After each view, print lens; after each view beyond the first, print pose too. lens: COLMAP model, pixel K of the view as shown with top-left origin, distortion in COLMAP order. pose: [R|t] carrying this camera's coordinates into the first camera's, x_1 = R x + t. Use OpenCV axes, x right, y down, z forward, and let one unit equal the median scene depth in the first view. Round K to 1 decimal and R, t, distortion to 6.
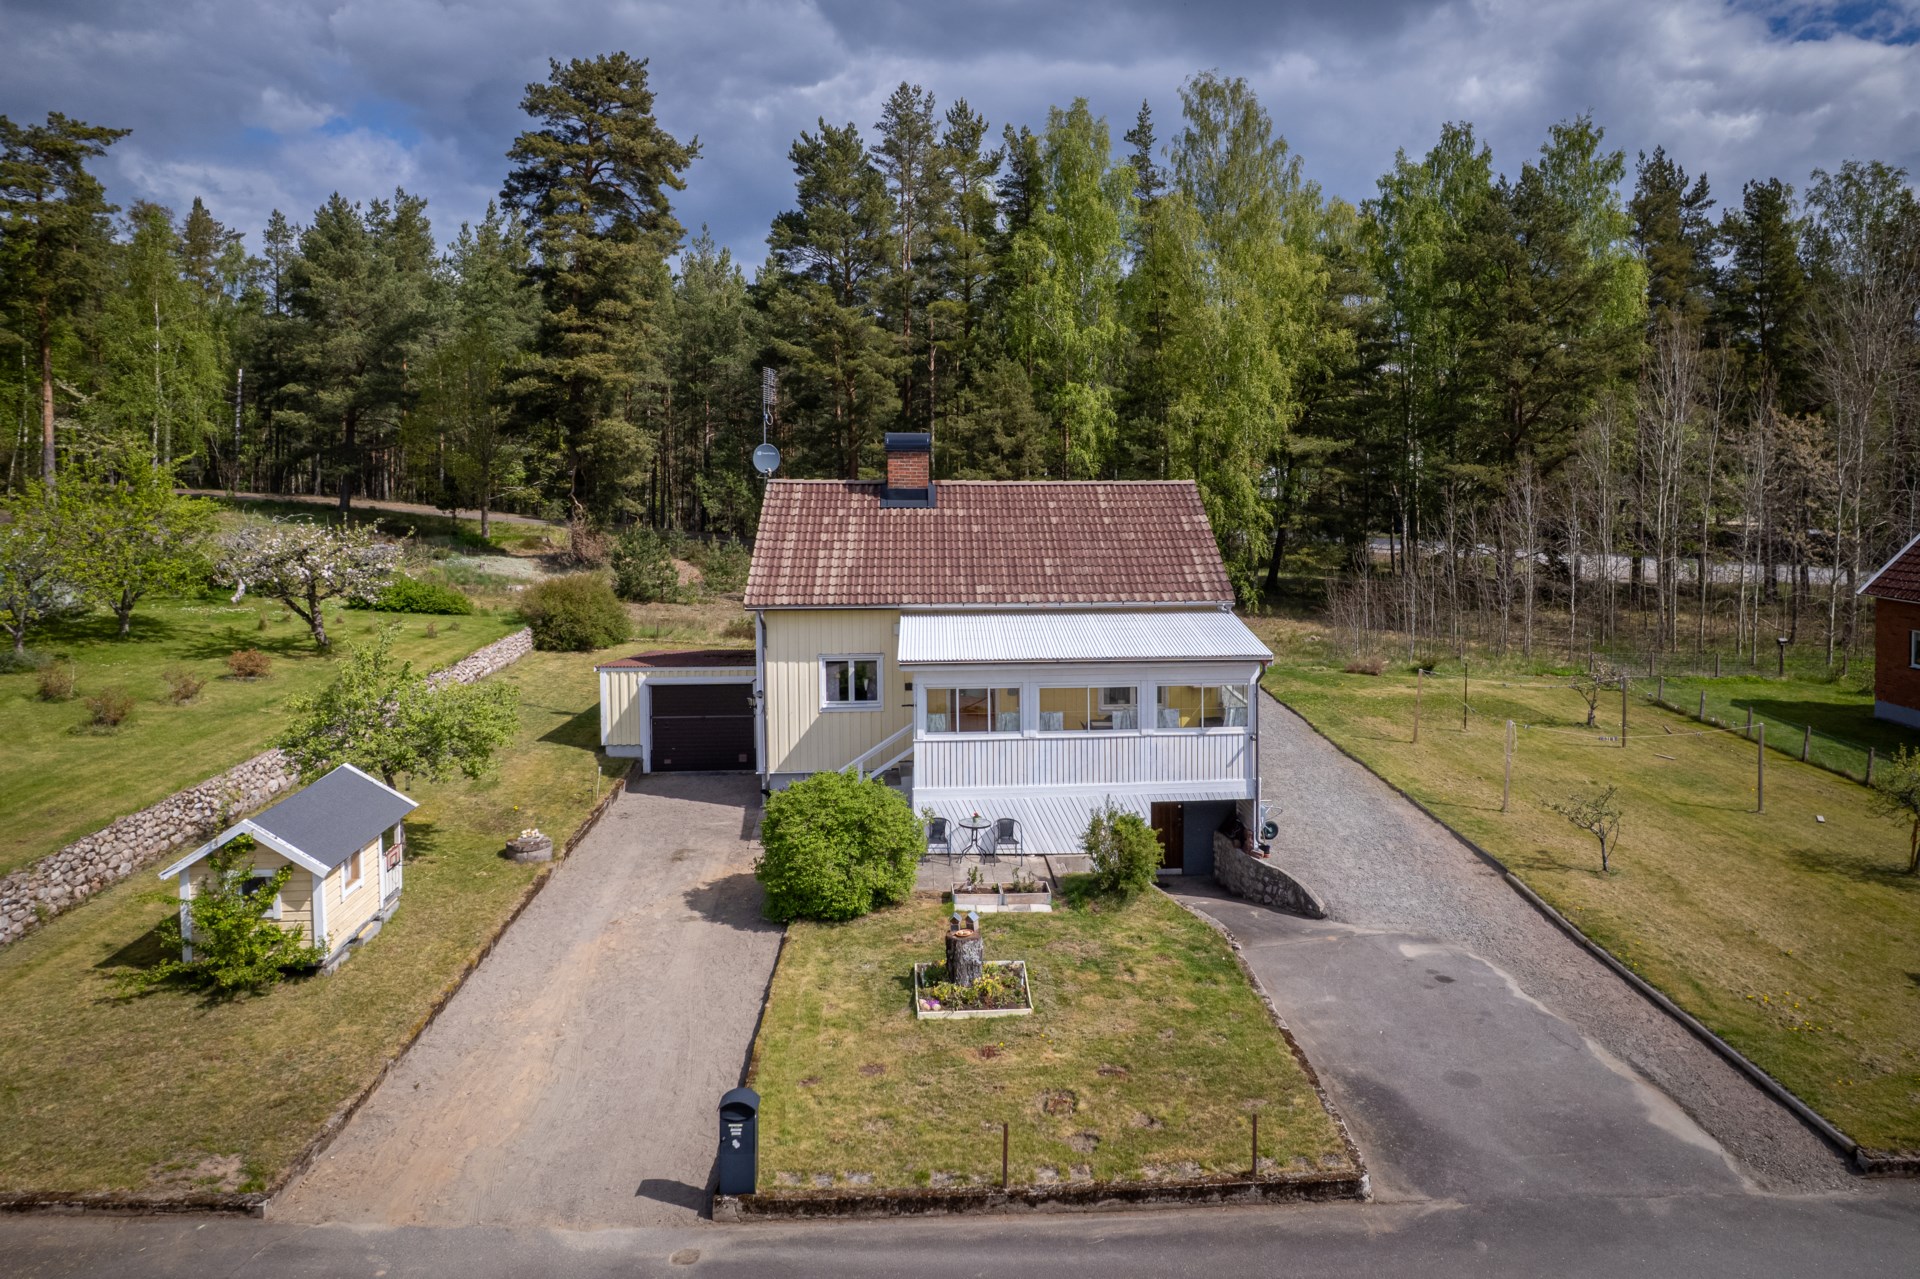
lens RADIAL K [[1274.5, 0, 1087.8], [0, 1274.5, 514.8], [0, 0, 1]] dist [-0.036022, 0.001148]
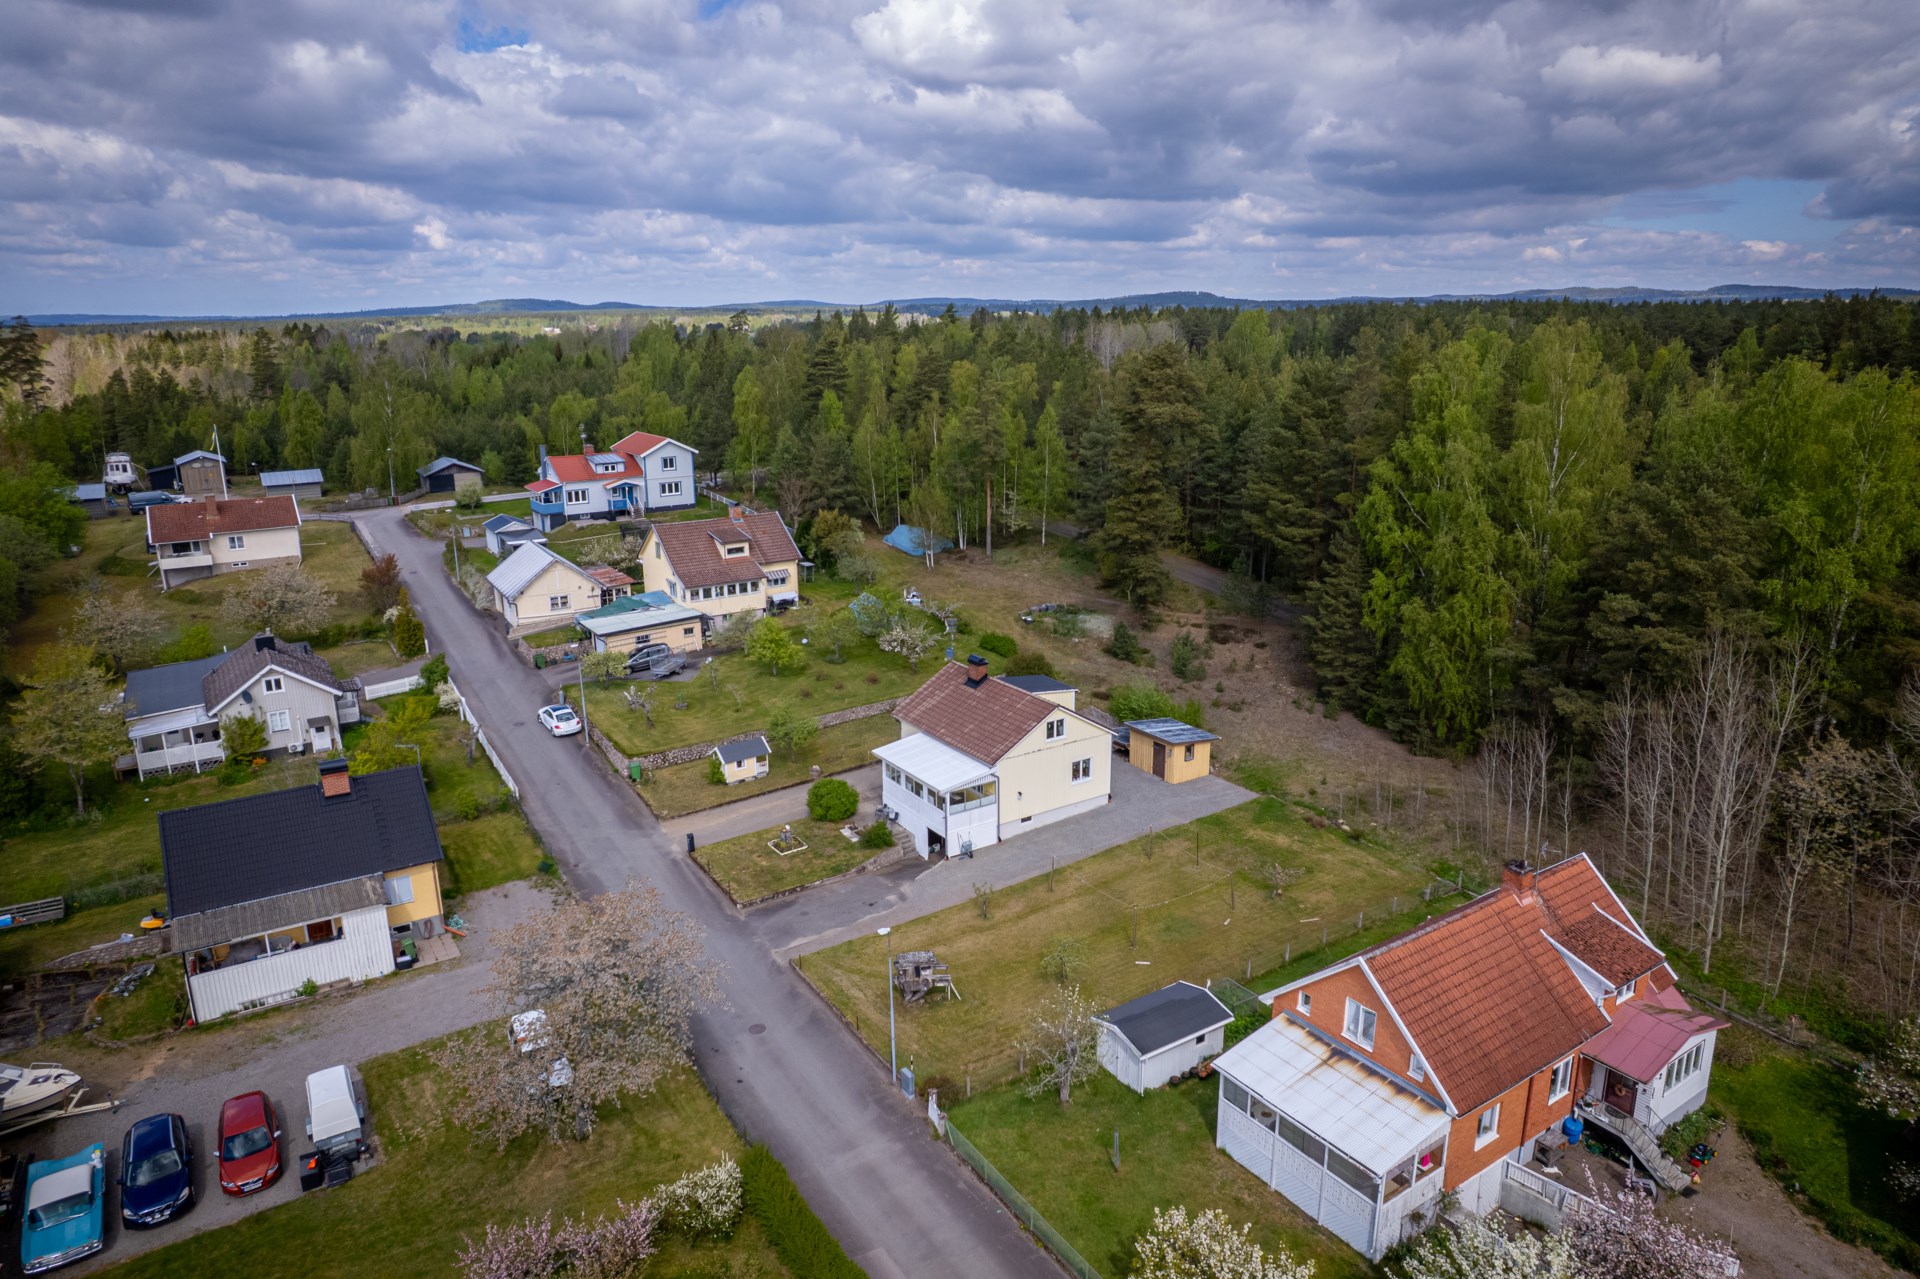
lens RADIAL K [[1239.5, 0, 960.0], [0, 1239.5, 639.5], [0, 0, 1]] dist [-0.053709, 0.000818]
pose [[0.441278, 0.226655, -0.868275, 2.127044], [-0.022418, 0.970059, 0.241831, -0.748317], [0.897090, -0.087250, 0.433147, -0.054811]]
